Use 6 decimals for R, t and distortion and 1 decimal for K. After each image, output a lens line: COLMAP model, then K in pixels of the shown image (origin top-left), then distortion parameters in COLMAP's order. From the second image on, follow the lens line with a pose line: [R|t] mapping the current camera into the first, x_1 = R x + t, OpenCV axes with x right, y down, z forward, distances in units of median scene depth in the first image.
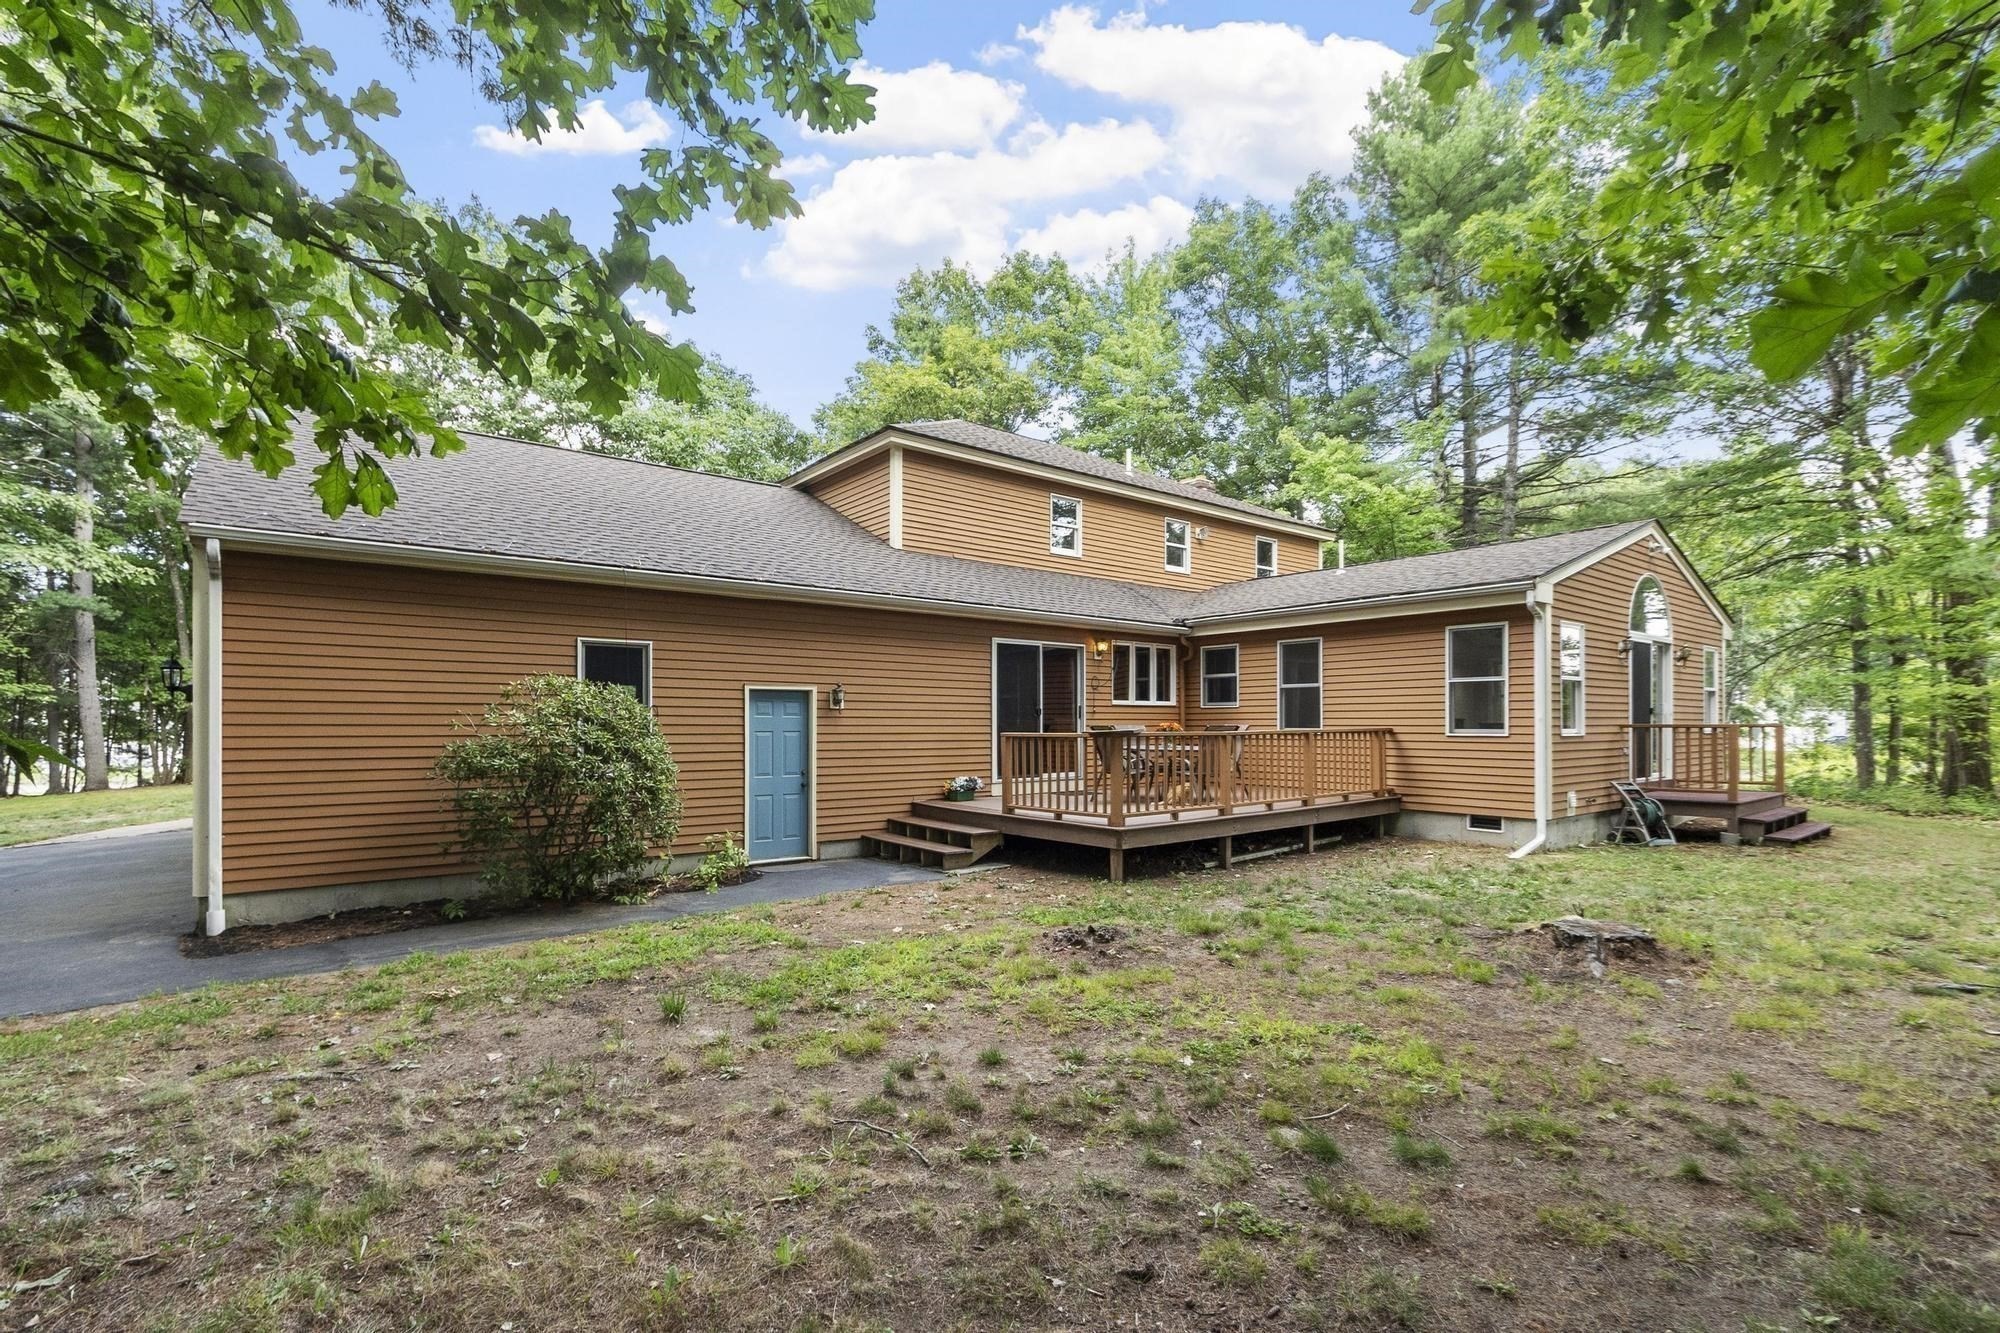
lens RADIAL K [[876.6, 0, 984.8], [0, 876.6, 709.3], [0, 0, 1]] dist [-0.001603, -0.000180]
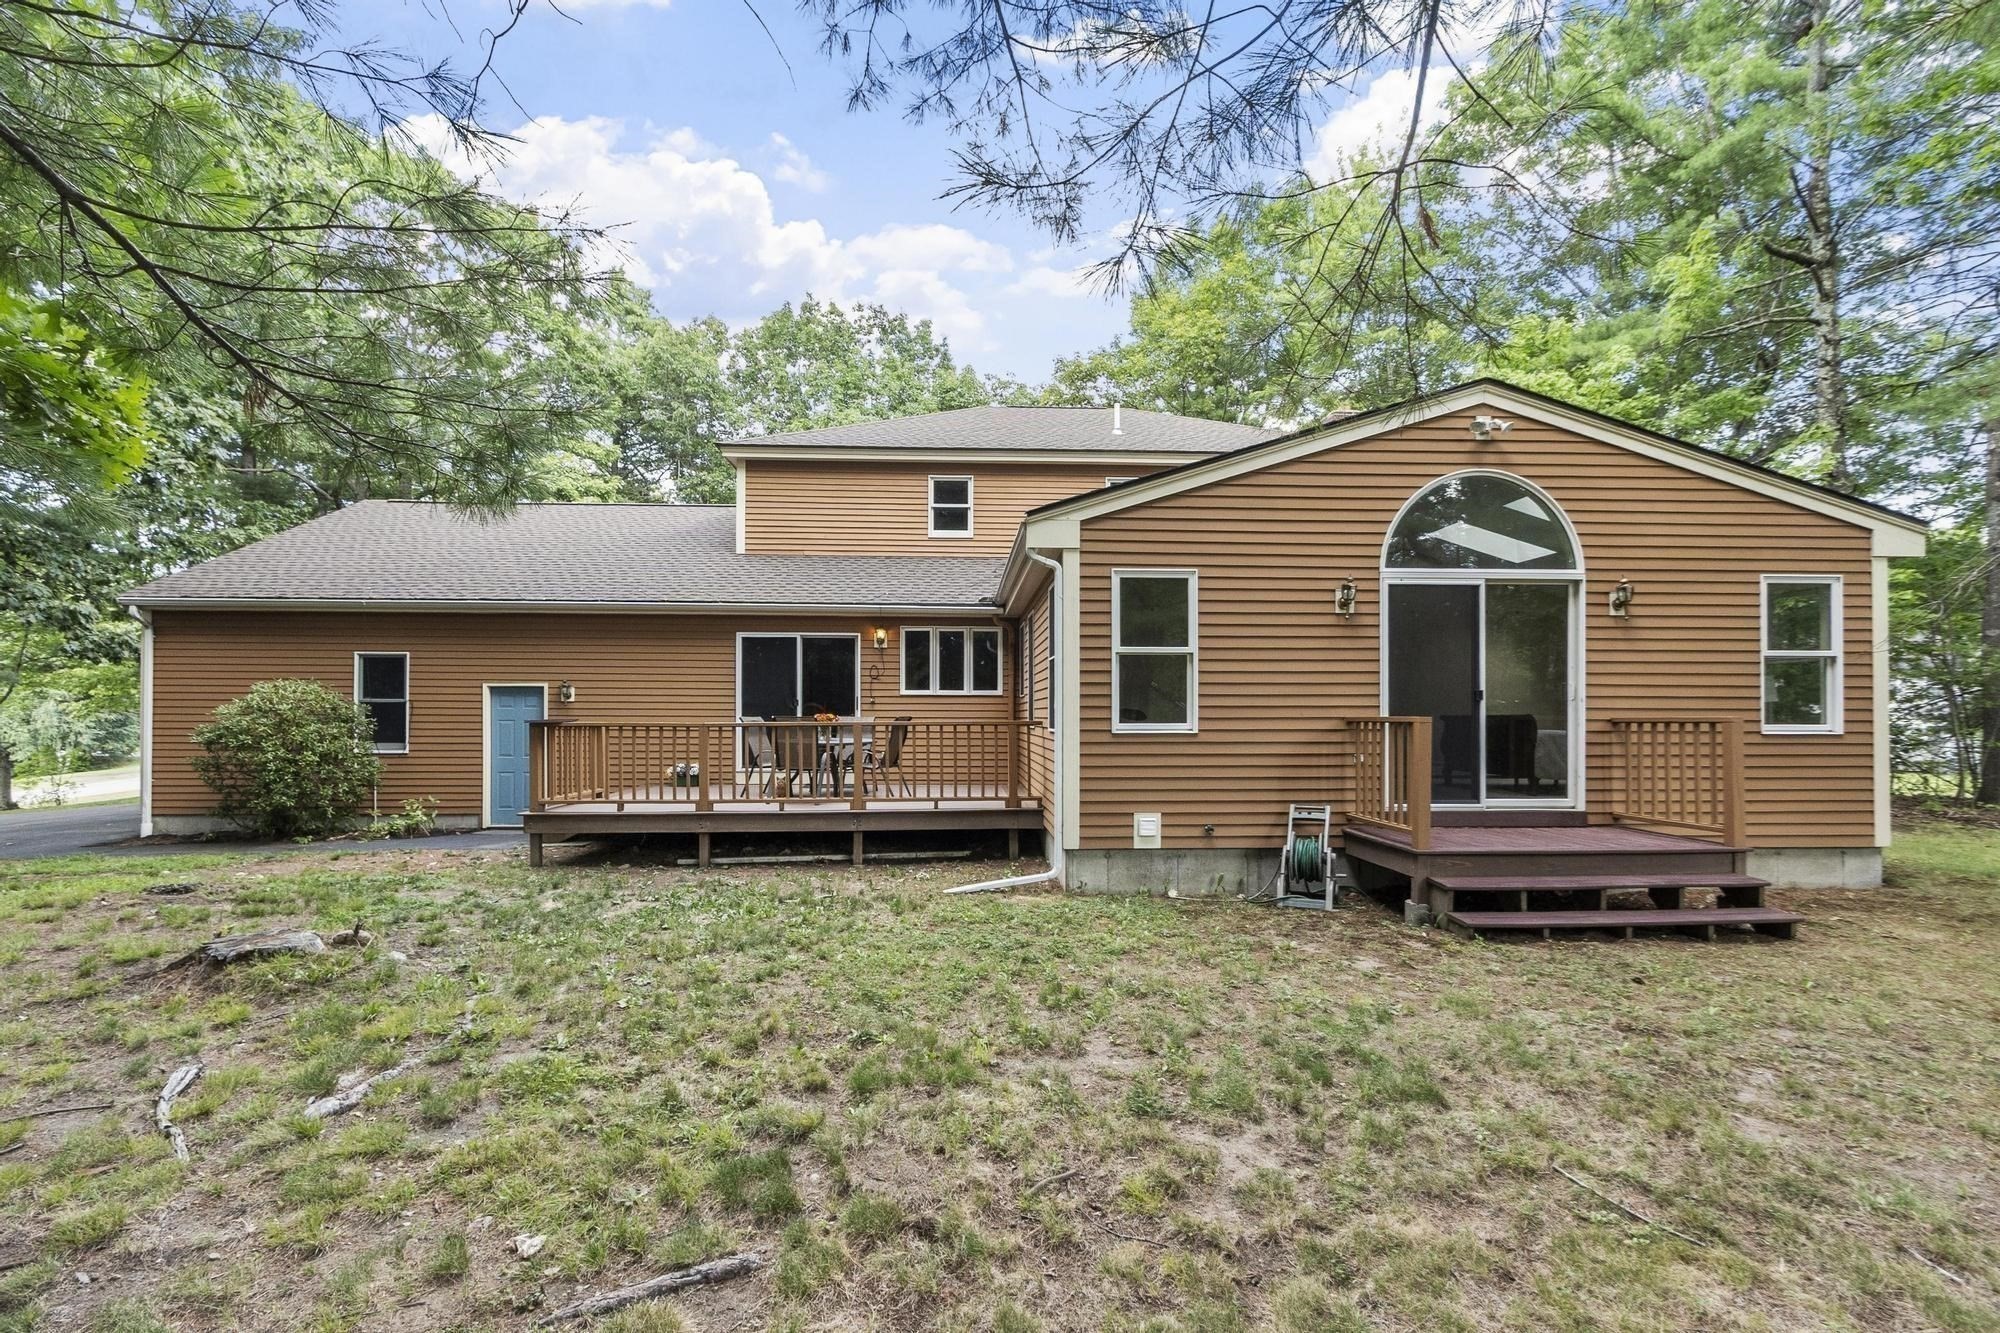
lens RADIAL K [[876.6, 0, 972.2], [0, 876.6, 723.4], [0, 0, 1]] dist [-0.001603, -0.000180]
pose [[0.834689, 0.001508, -0.550719, 0.820975], [0.008813, 0.999832, 0.016094, 0.013133], [0.550651, -0.018287, 0.834535, 0.271388]]
